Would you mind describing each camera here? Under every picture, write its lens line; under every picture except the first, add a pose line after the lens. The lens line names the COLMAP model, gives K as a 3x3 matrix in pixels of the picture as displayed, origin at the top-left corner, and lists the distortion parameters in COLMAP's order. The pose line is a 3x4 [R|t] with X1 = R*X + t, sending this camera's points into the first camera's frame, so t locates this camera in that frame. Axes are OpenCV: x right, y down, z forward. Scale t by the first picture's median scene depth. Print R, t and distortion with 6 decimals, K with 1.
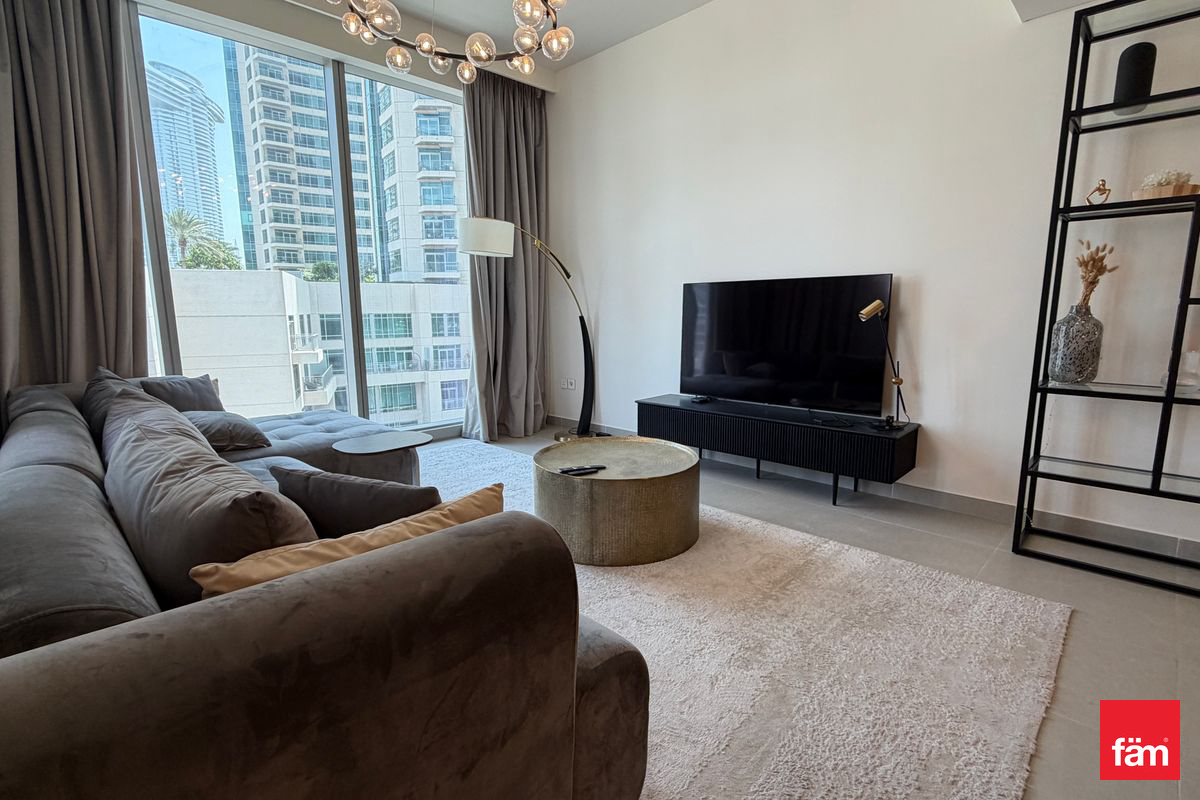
lens RADIAL K [[567.0, 0, 594.5], [0, 567.0, 403.0], [0, 0, 1]] dist [-0.001707, -0.000177]
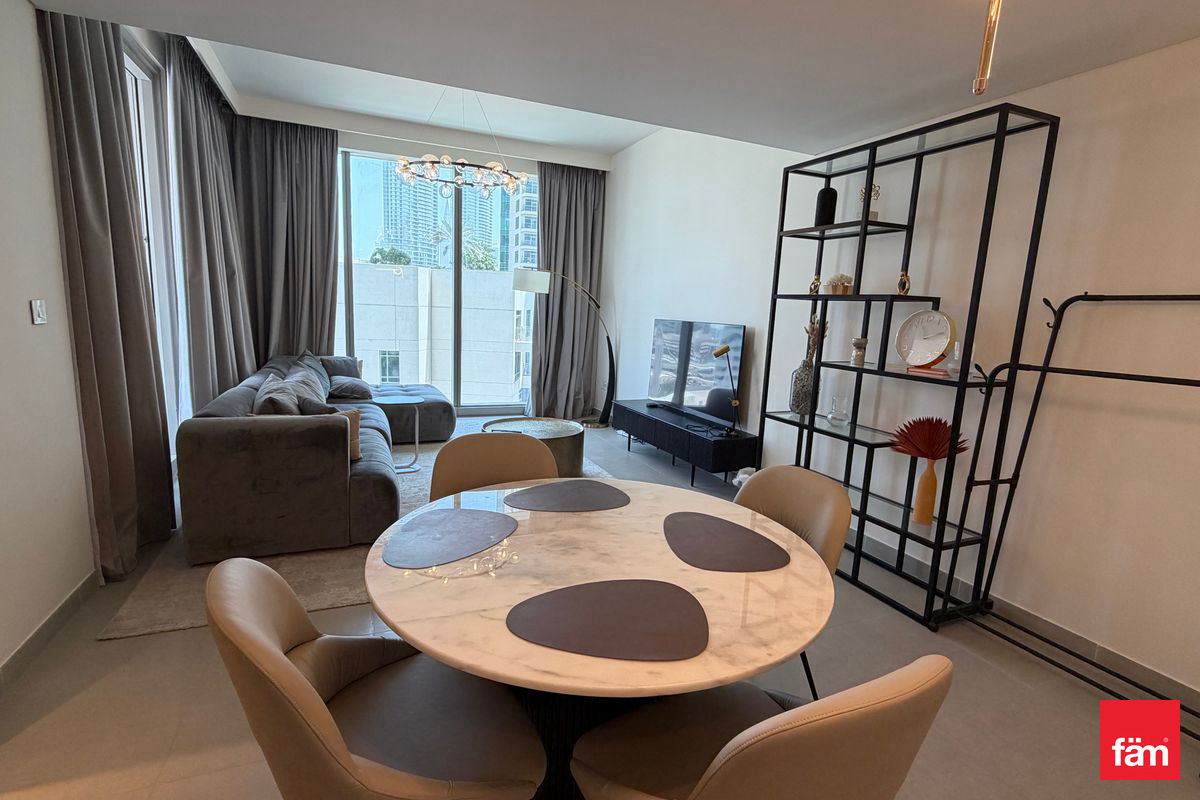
lens RADIAL K [[567.0, 0, 600.0], [0, 567.0, 400.0], [0, 0, 1]] dist [-0.003531, -0.000542]
pose [[0.928316, 0.110248, -0.355069, 0.539213], [-0.113745, 0.993448, 0.011079, -0.018134], [0.353965, 0.030102, 0.934774, -0.319997]]
